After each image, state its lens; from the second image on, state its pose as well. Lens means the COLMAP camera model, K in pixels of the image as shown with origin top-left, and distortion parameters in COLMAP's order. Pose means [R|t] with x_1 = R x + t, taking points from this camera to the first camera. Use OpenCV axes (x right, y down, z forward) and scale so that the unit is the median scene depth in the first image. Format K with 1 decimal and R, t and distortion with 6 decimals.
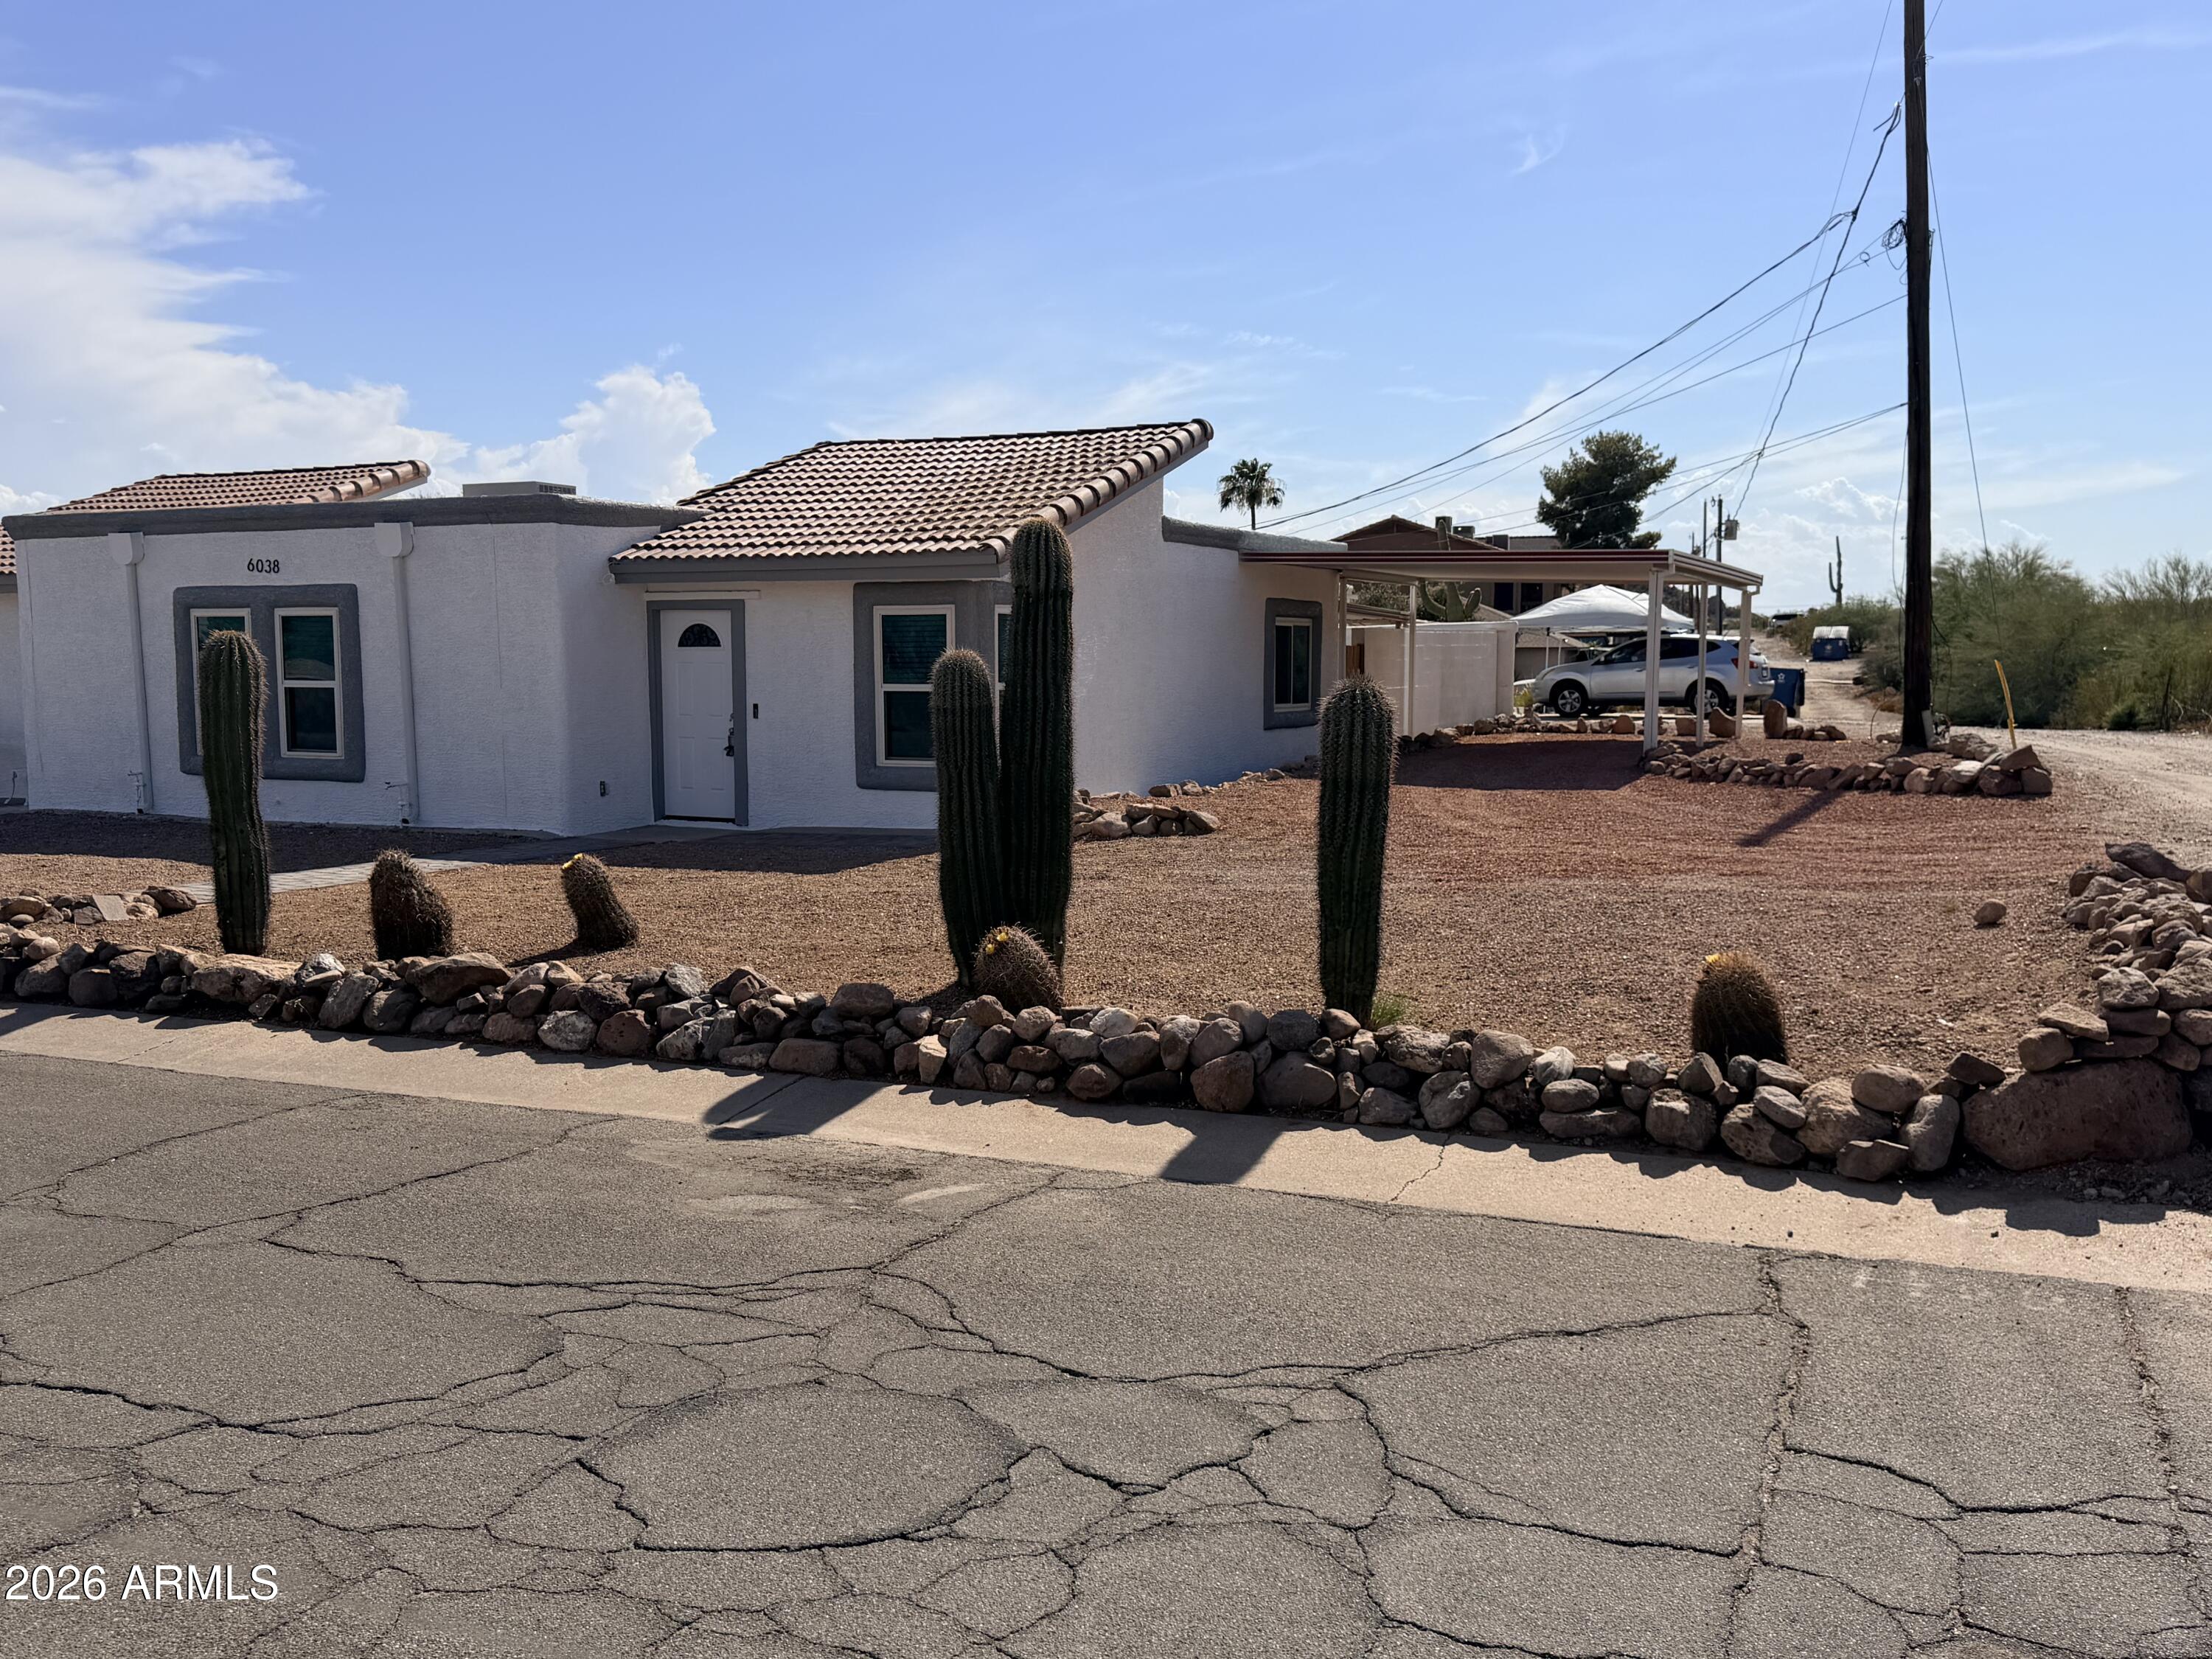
lens RADIAL K [[2045.4, 0, 1086.8], [0, 2045.4, 829.5], [0, 0, 1]] dist [0.003872, 0.000000]
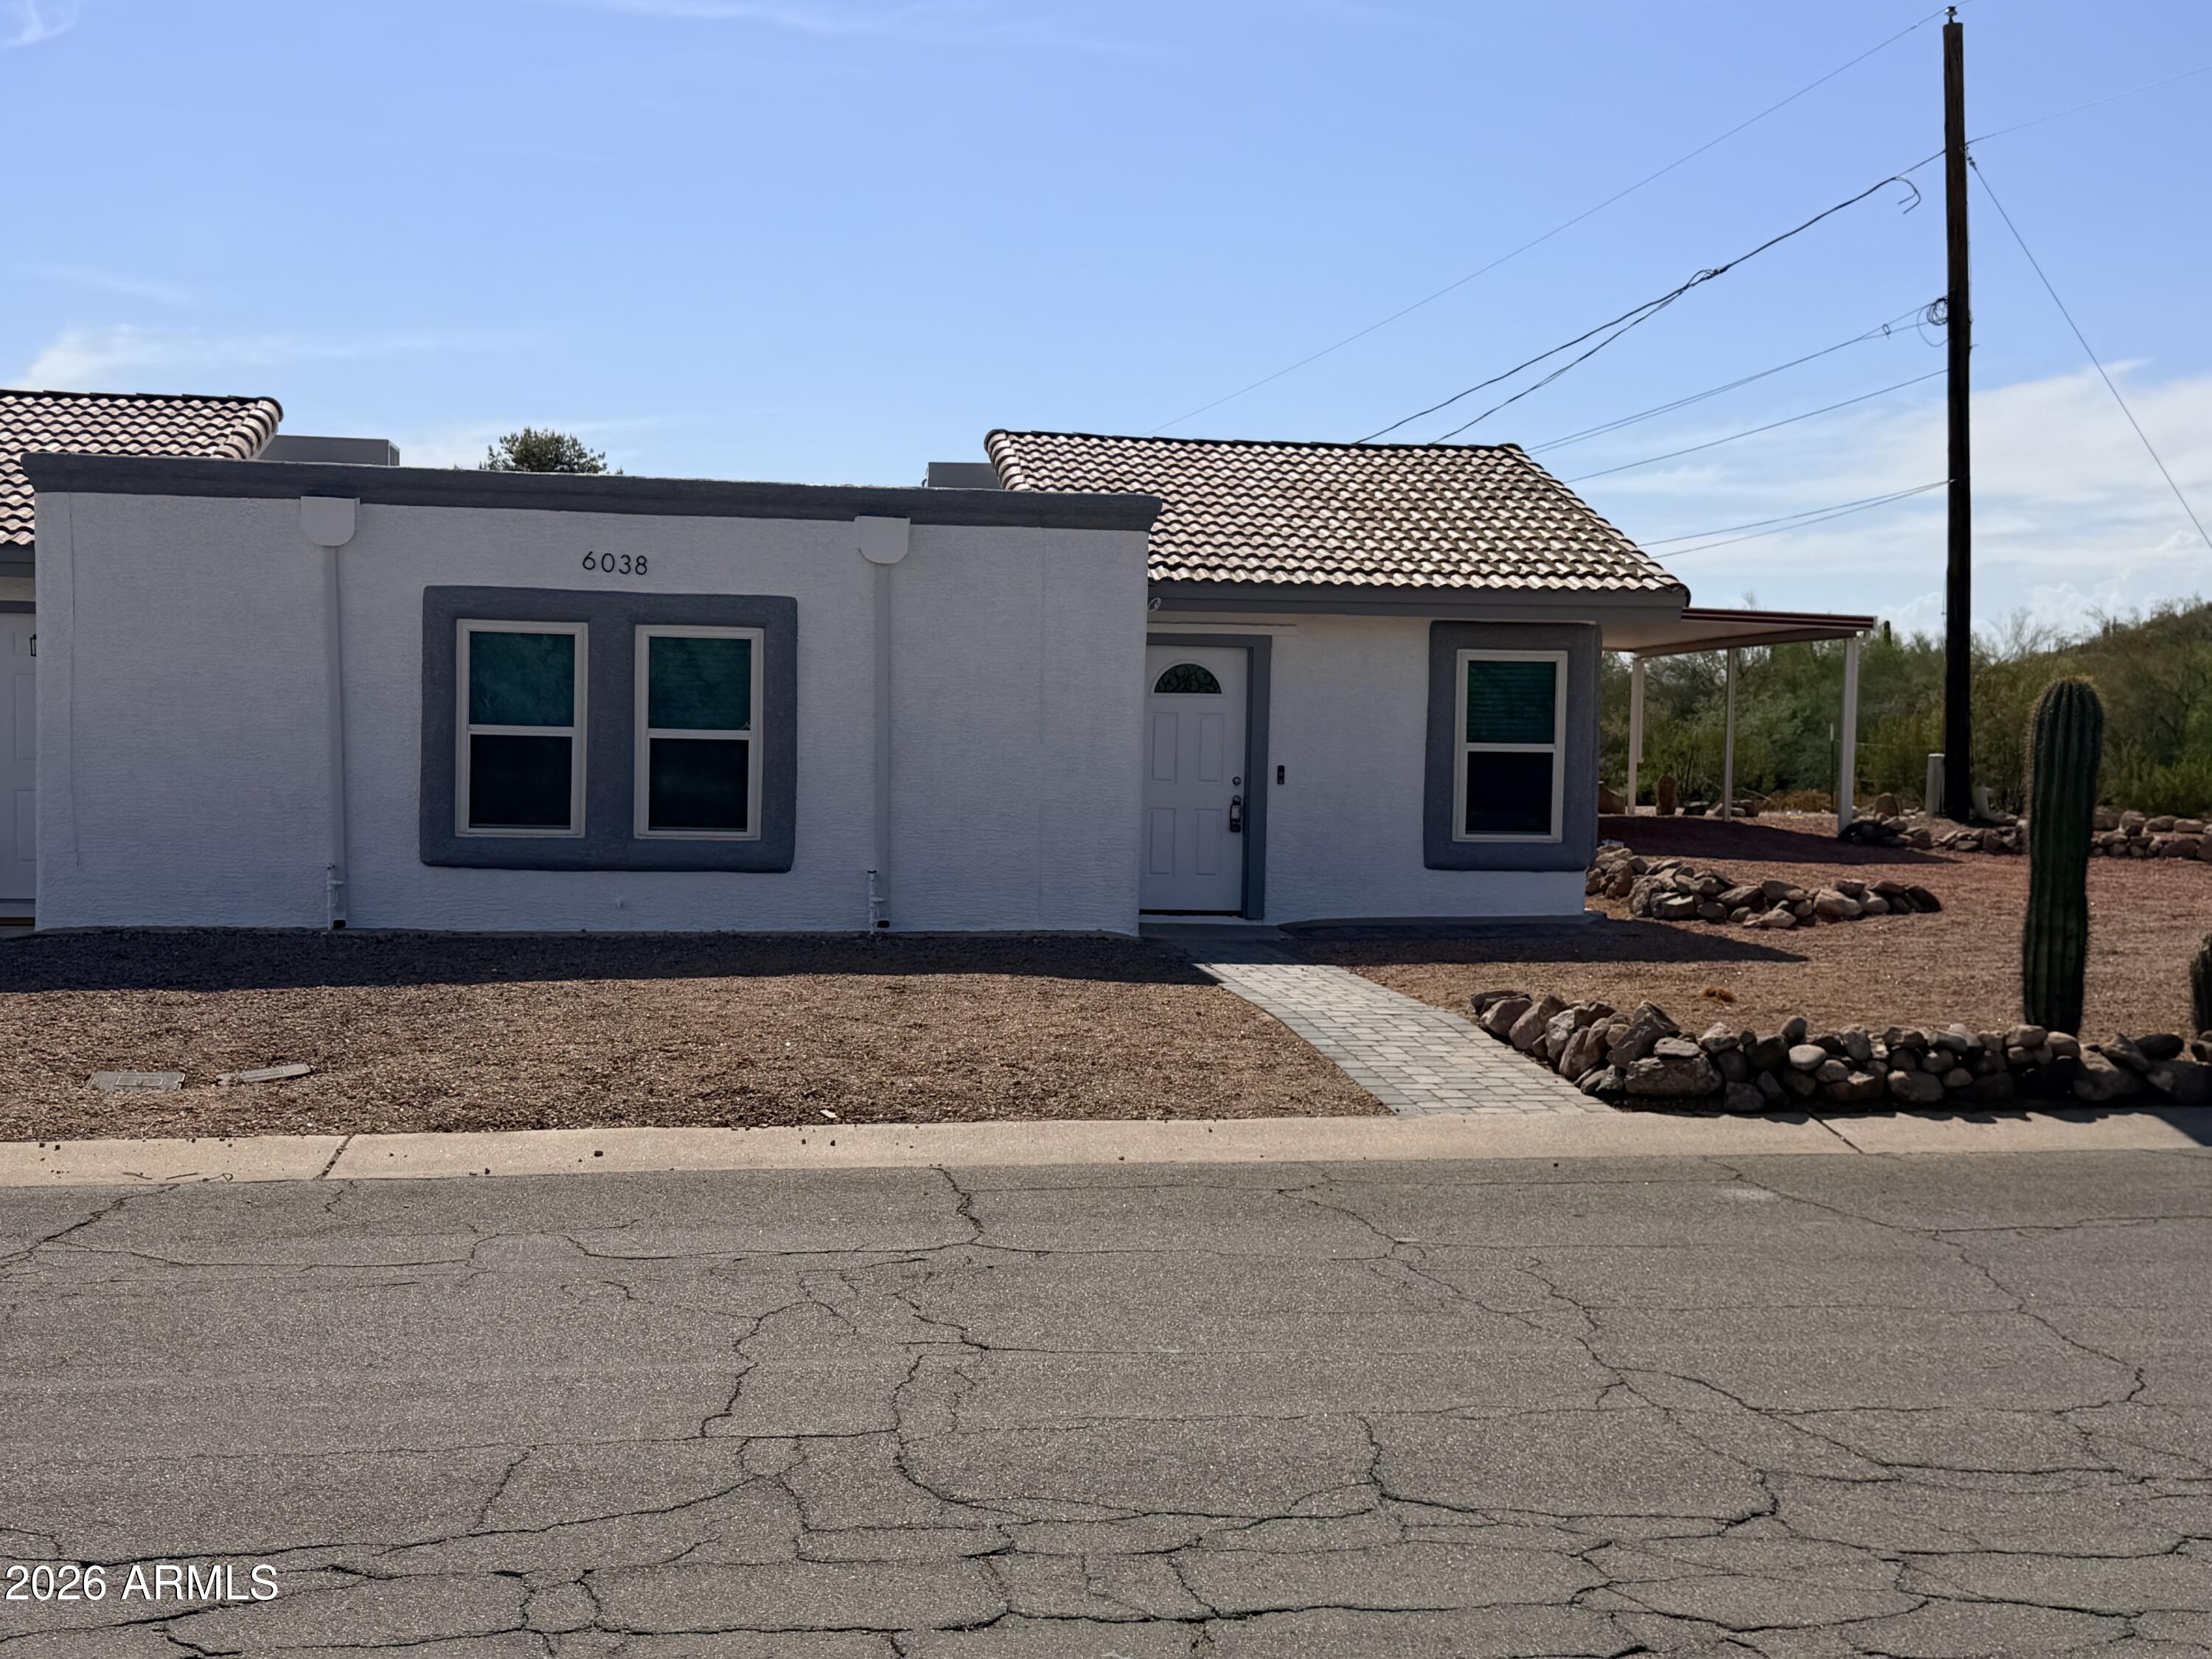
lens RADIAL K [[2367.5, 0, 1105.4], [0, 2367.5, 828.8], [0, 0, 1]] dist [0.073942, 0.000000]
pose [[0.853575, -0.009766, 0.520878, -0.698623], [0.023589, 0.999523, -0.019916, -0.019650], [-0.520436, 0.029286, 0.853399, 0.238660]]
